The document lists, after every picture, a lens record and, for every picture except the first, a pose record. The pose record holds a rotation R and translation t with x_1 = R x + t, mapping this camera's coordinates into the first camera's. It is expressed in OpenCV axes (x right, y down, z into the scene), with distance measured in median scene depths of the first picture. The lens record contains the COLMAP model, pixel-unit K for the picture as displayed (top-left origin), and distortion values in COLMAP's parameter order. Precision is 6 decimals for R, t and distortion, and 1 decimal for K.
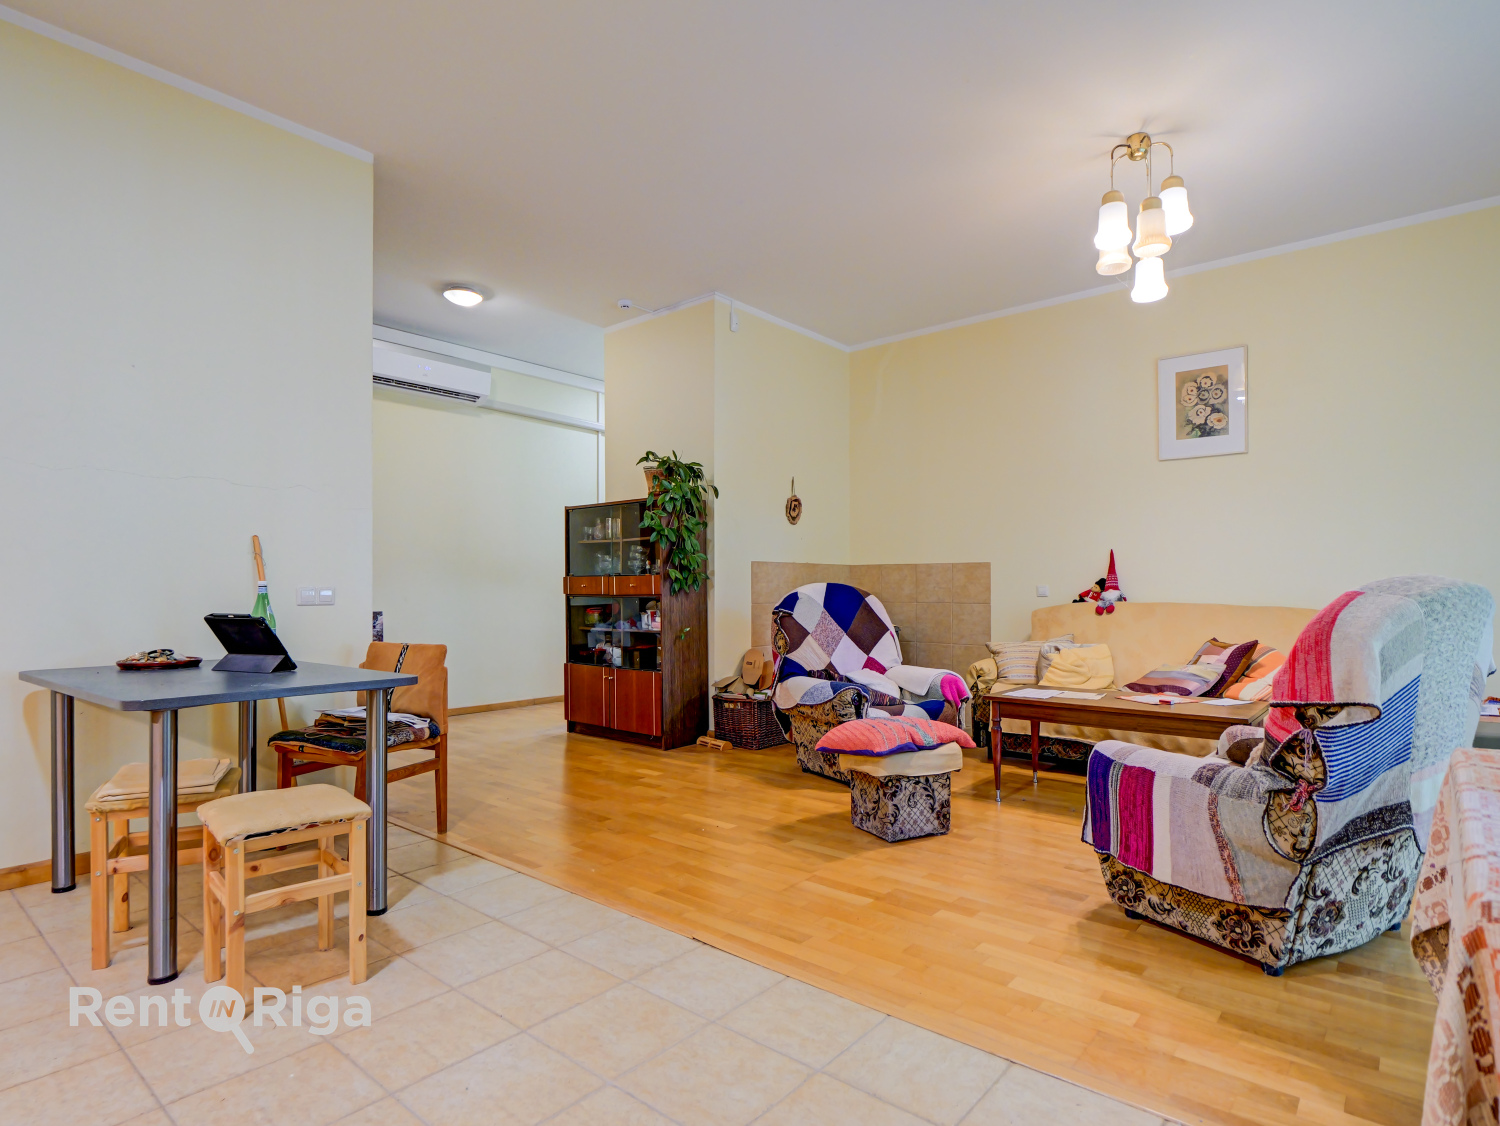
lens RADIAL K [[783.1, 0, 753.1], [0, 783.1, 573.4], [0, 0, 1]] dist [0.005871, 0.000307]
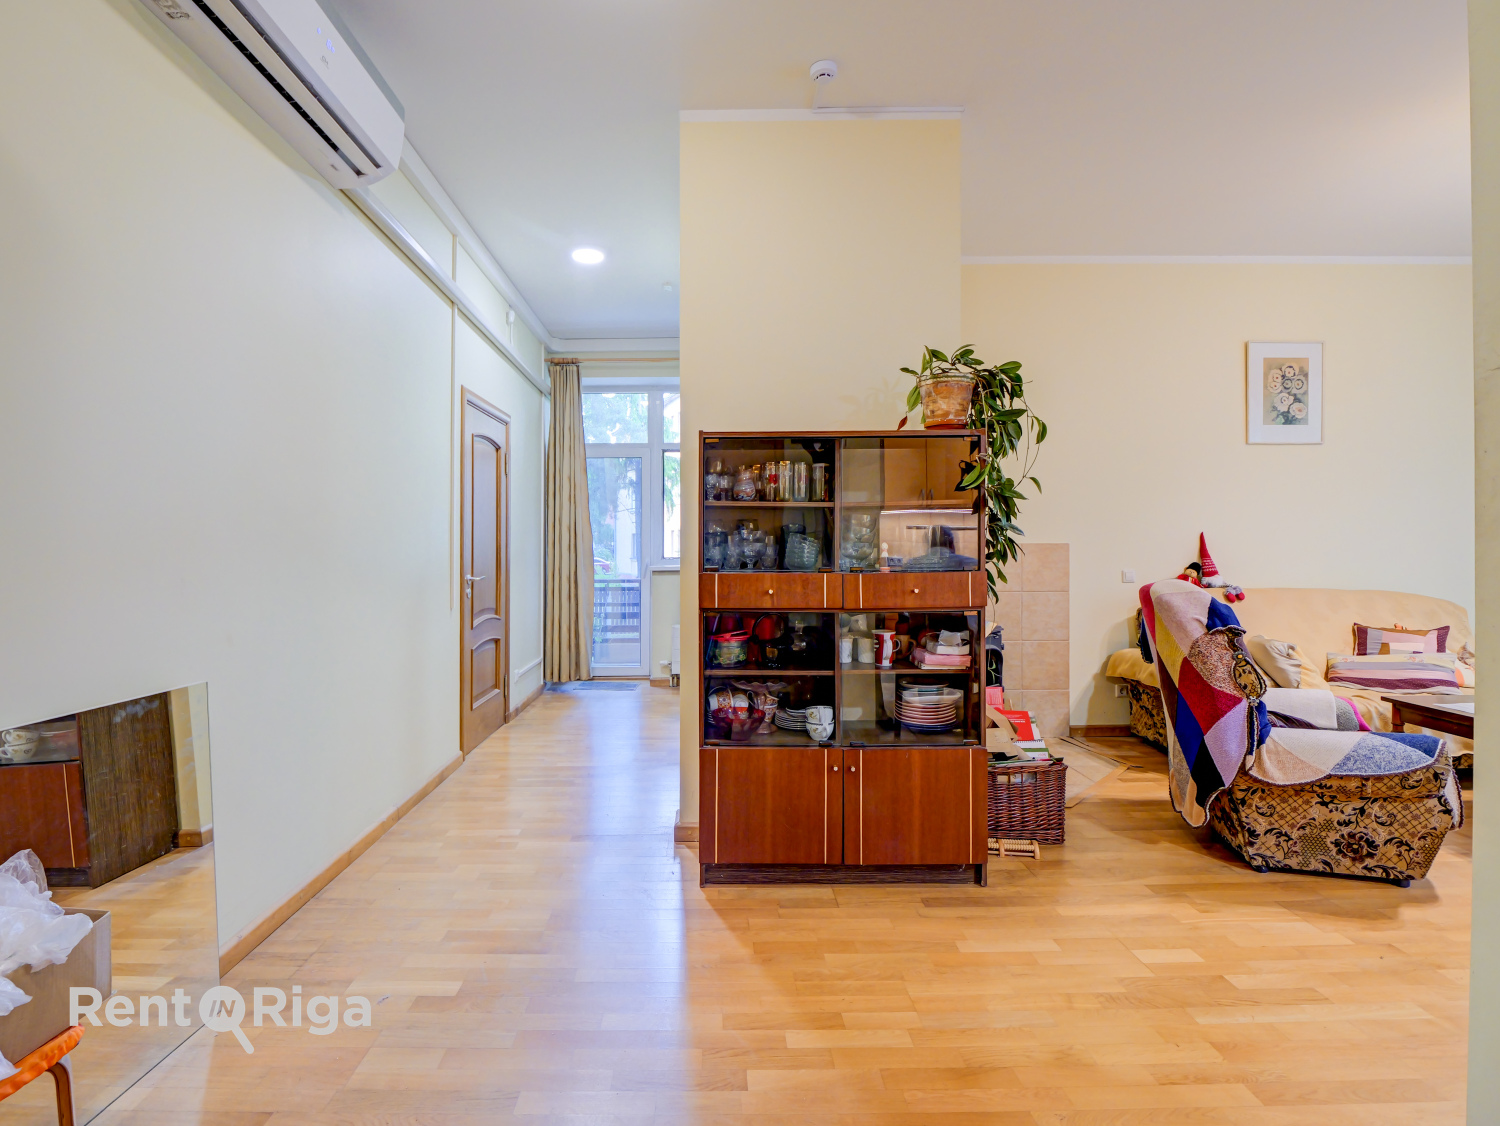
lens RADIAL K [[722.2, 0, 753.6], [0, 722.2, 549.9], [0, 0, 1]] dist [-0.001614, 0.000351]
pose [[0.779212, -0.002453, 0.626756, -0.553733], [-0.002533, 0.999972, 0.007062, -0.014568], [-0.626755, -0.007090, 0.779184, 0.690650]]
